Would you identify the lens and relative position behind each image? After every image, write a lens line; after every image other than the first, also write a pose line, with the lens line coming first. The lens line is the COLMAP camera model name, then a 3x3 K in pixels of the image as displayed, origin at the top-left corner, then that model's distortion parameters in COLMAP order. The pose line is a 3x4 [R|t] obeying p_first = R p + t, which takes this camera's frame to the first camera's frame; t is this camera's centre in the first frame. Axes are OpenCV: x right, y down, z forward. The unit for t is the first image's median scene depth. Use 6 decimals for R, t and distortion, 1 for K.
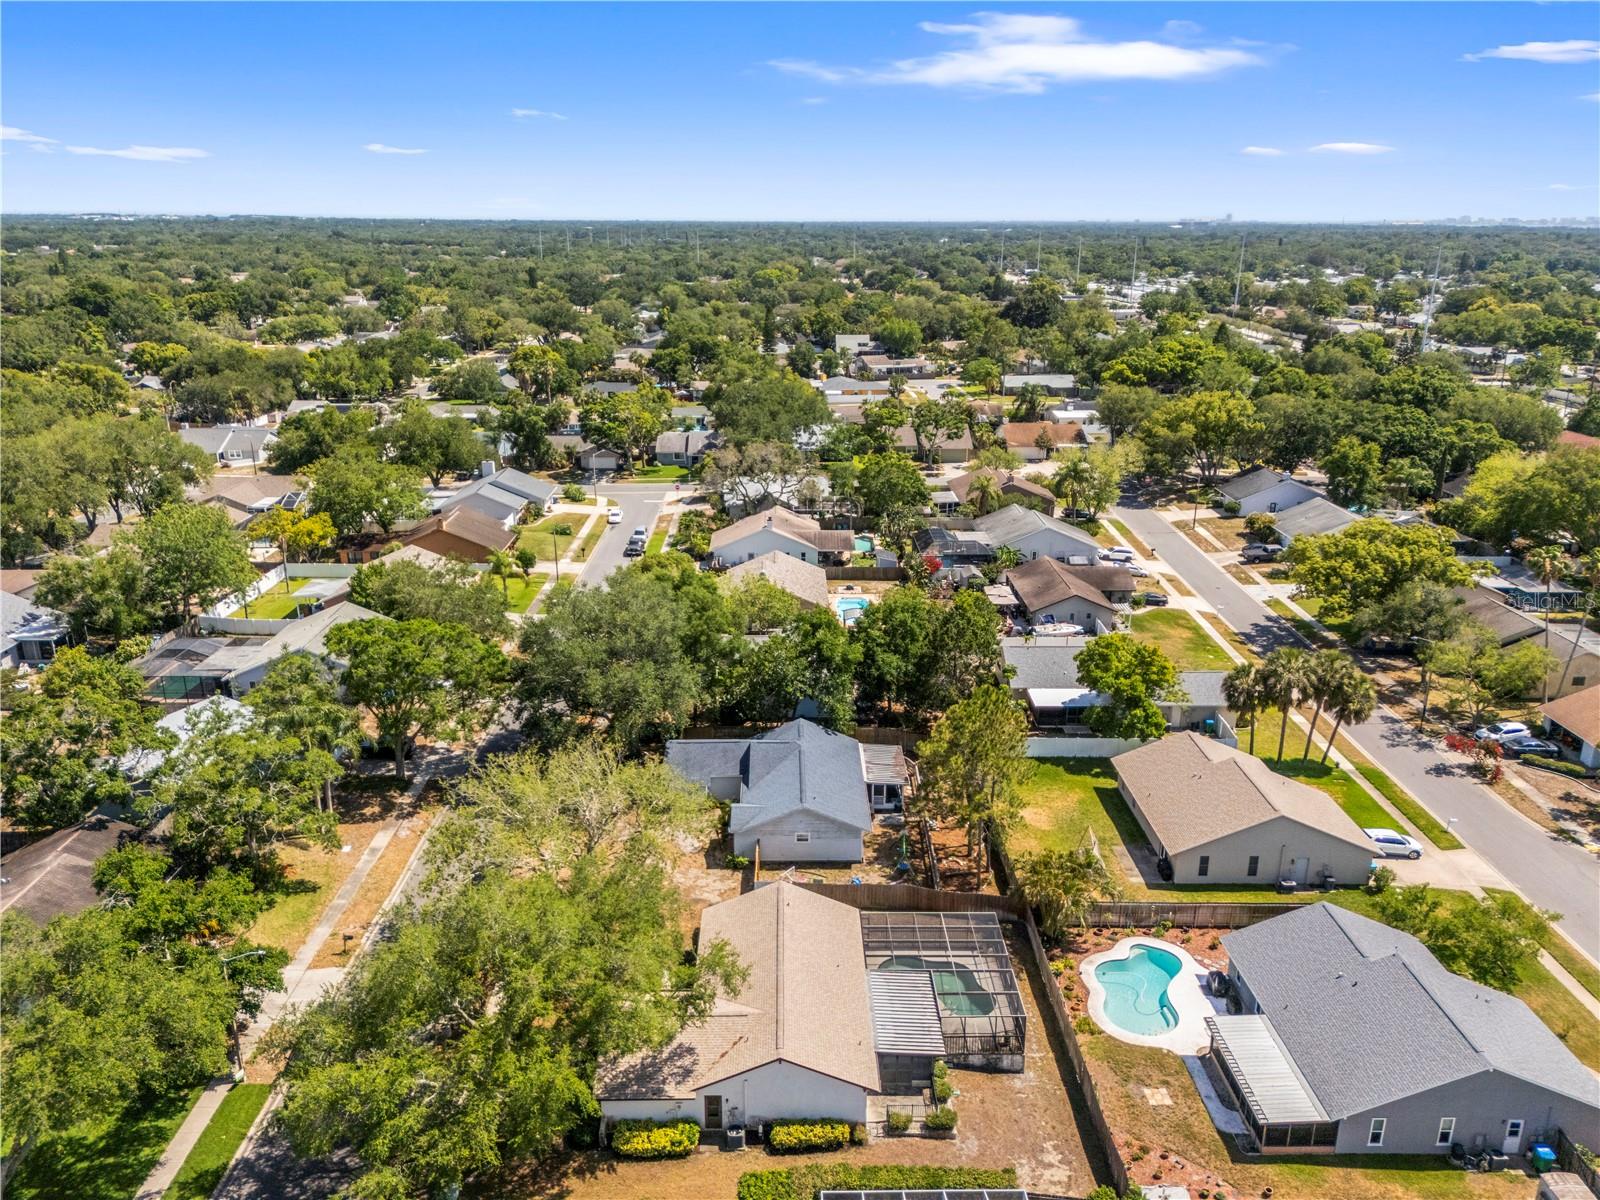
lens RADIAL K [[1189.6, 0, 800.0], [0, 1189.6, 600.0], [0, 0, 1]] dist [0.108574, -0.132213]
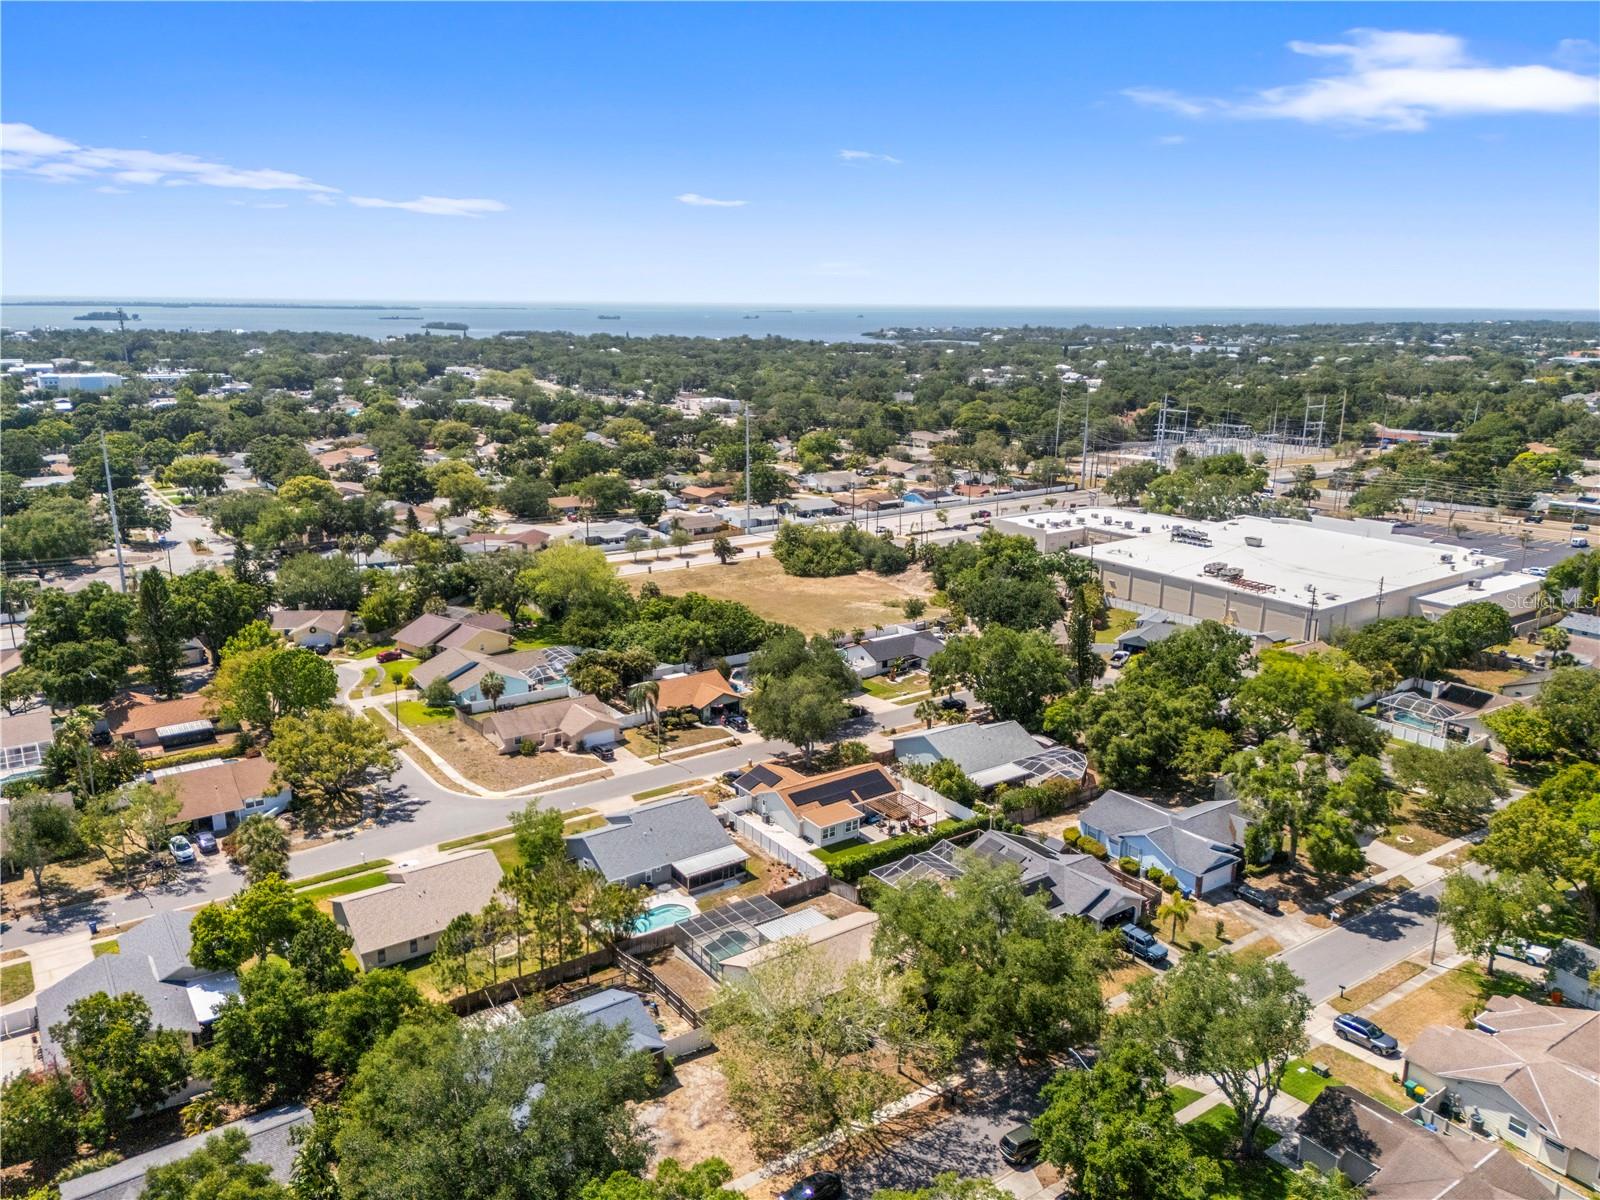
lens RADIAL K [[1189.6, 0, 800.0], [0, 1189.6, 600.0], [0, 0, 1]] dist [0.108574, -0.132213]
pose [[-0.564597, -0.213296, 0.797330, -0.812169], [0.238375, 0.882725, 0.404936, -0.524698], [-0.790194, 0.418690, -0.447540, 1.043979]]
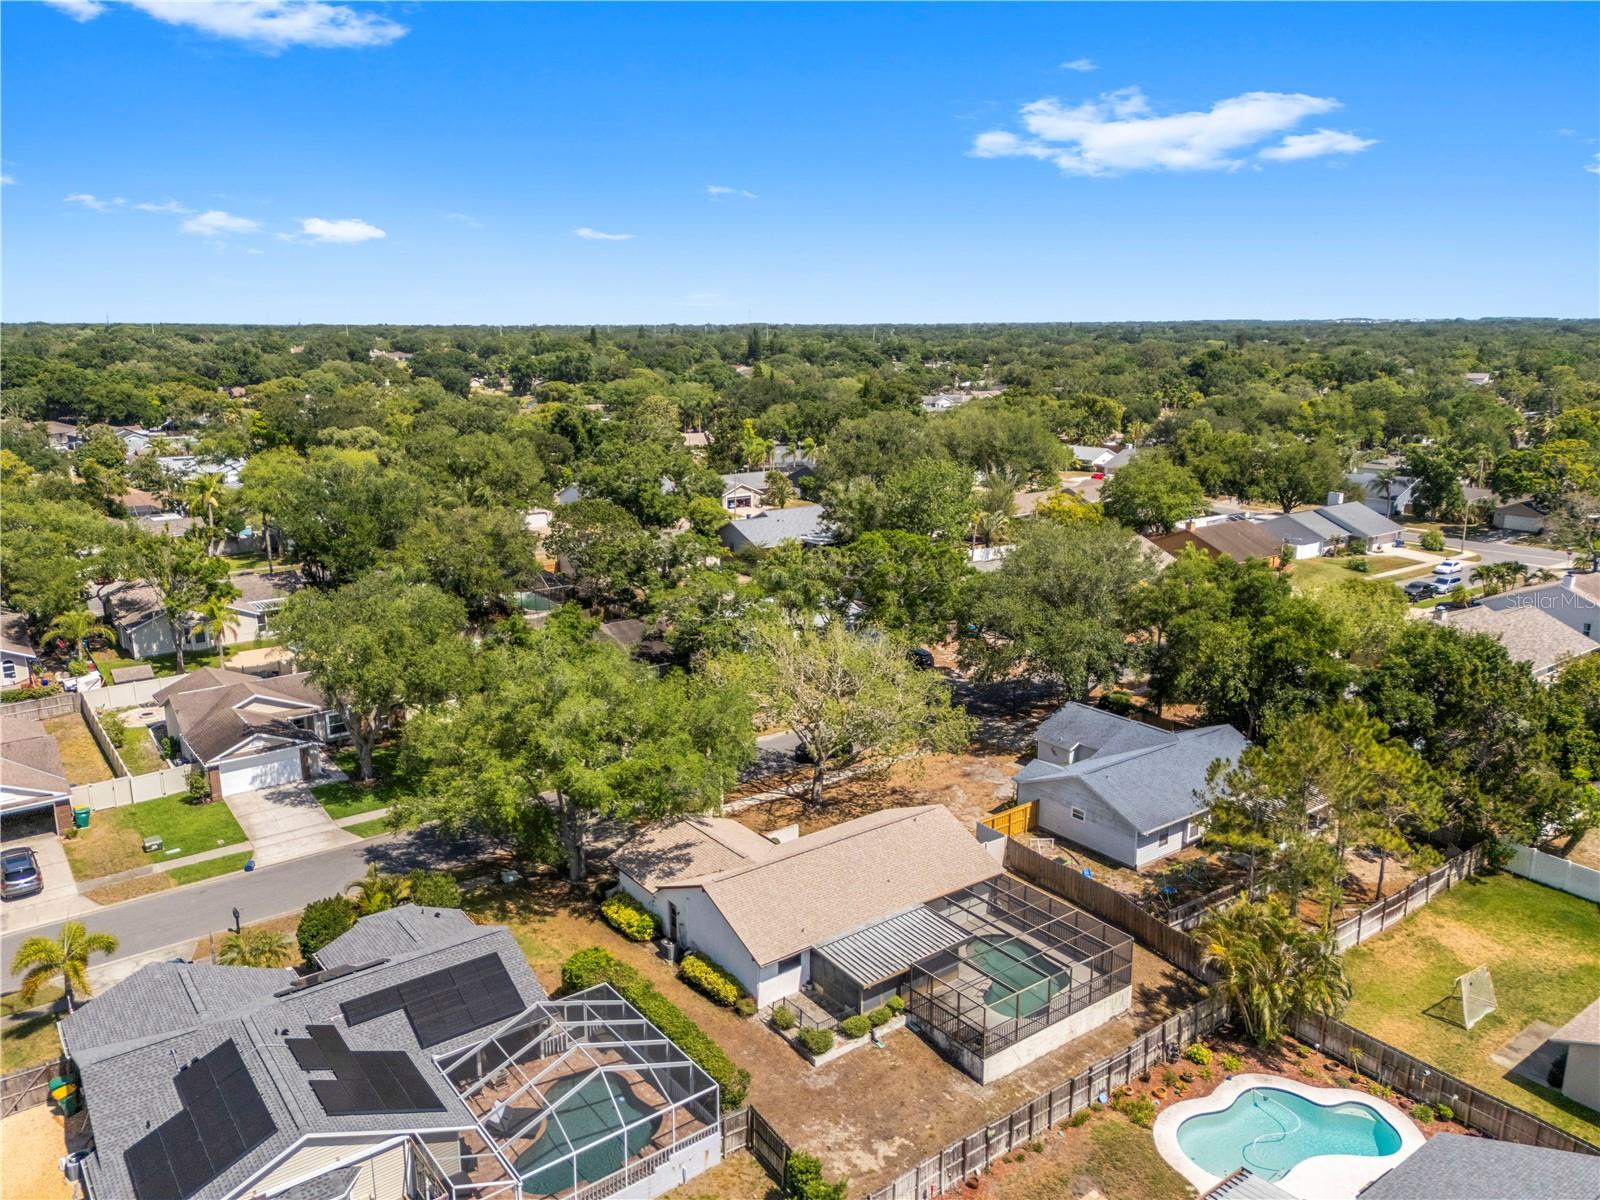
lens RADIAL K [[1189.6, 0, 800.0], [0, 1189.6, 600.0], [0, 0, 1]] dist [0.108574, -0.132213]
pose [[0.598925, 0.191928, -0.777465, 0.443237], [-0.253090, 0.966459, 0.043614, 0.055151], [0.759759, 0.170648, 0.627412, 0.243455]]
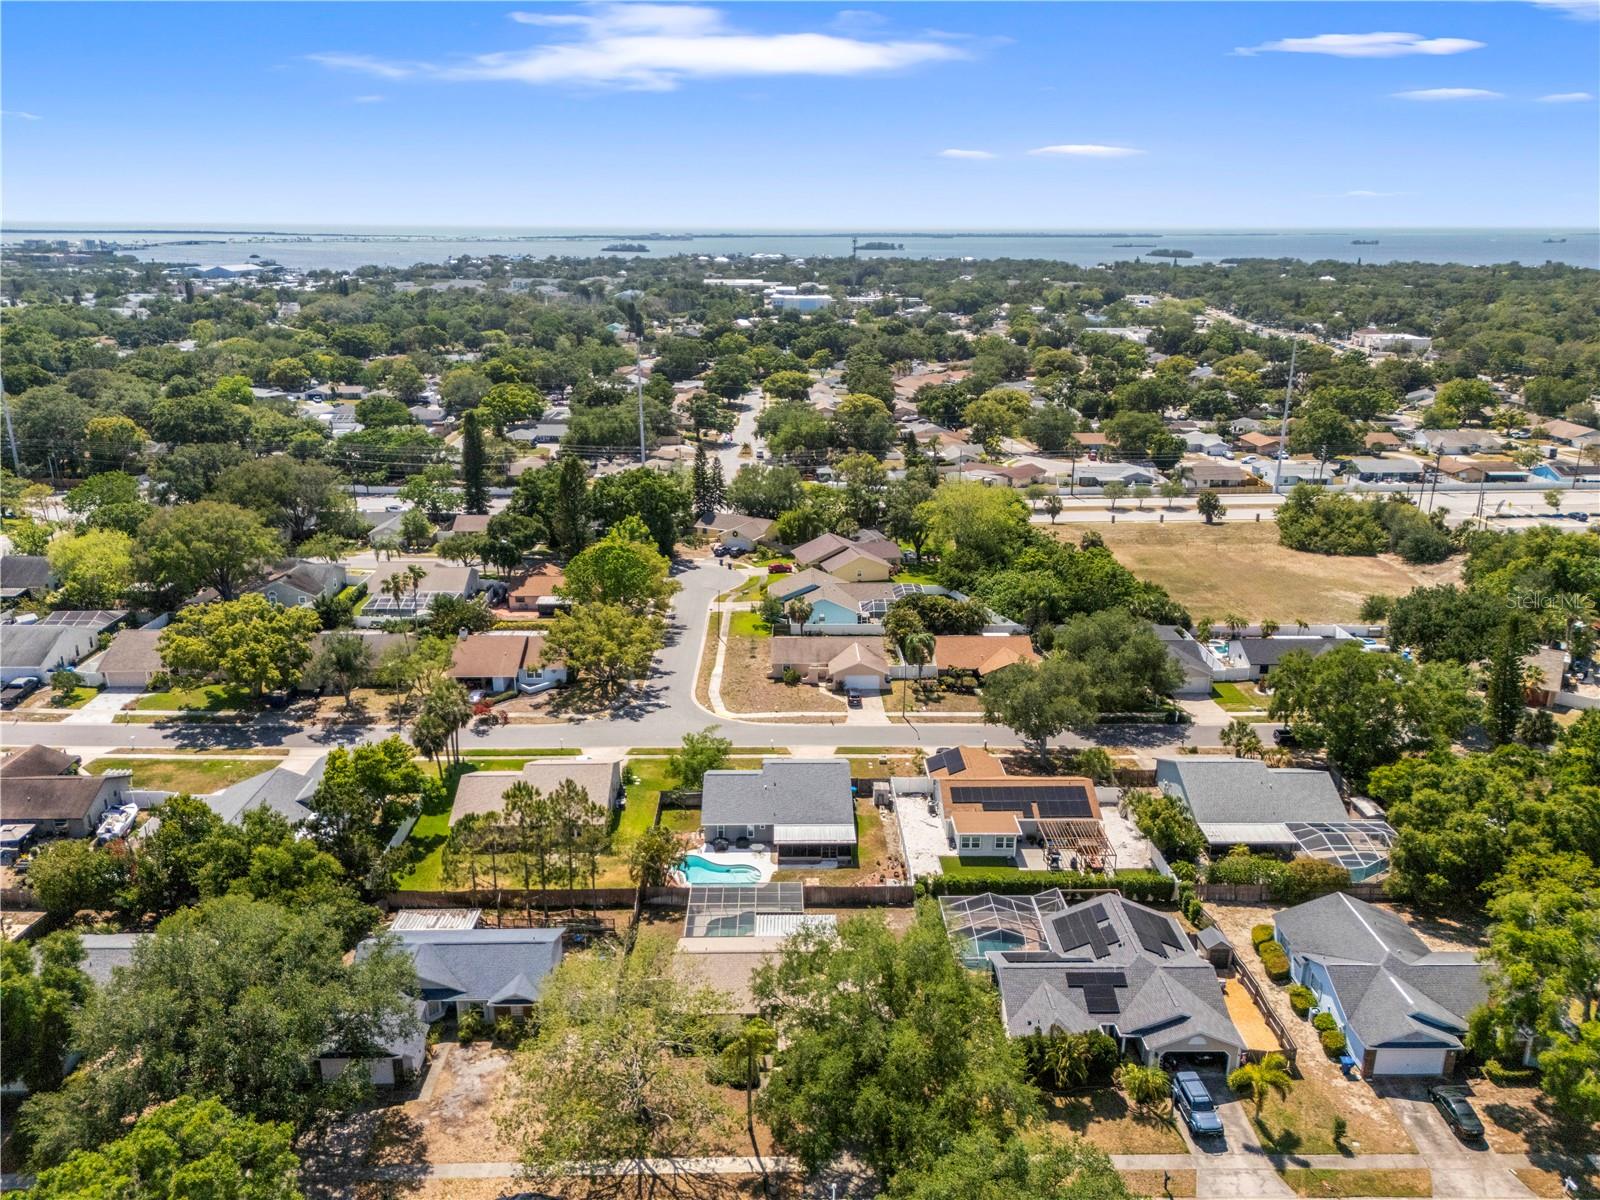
lens RADIAL K [[1189.6, 0, 800.0], [0, 1189.6, 600.0], [0, 0, 1]] dist [0.108574, -0.132213]
pose [[-0.000366, -0.307264, 0.951624, -0.829813], [0.301696, 0.907249, 0.293052, -0.323514], [-0.953404, 0.287209, 0.092368, 0.480886]]
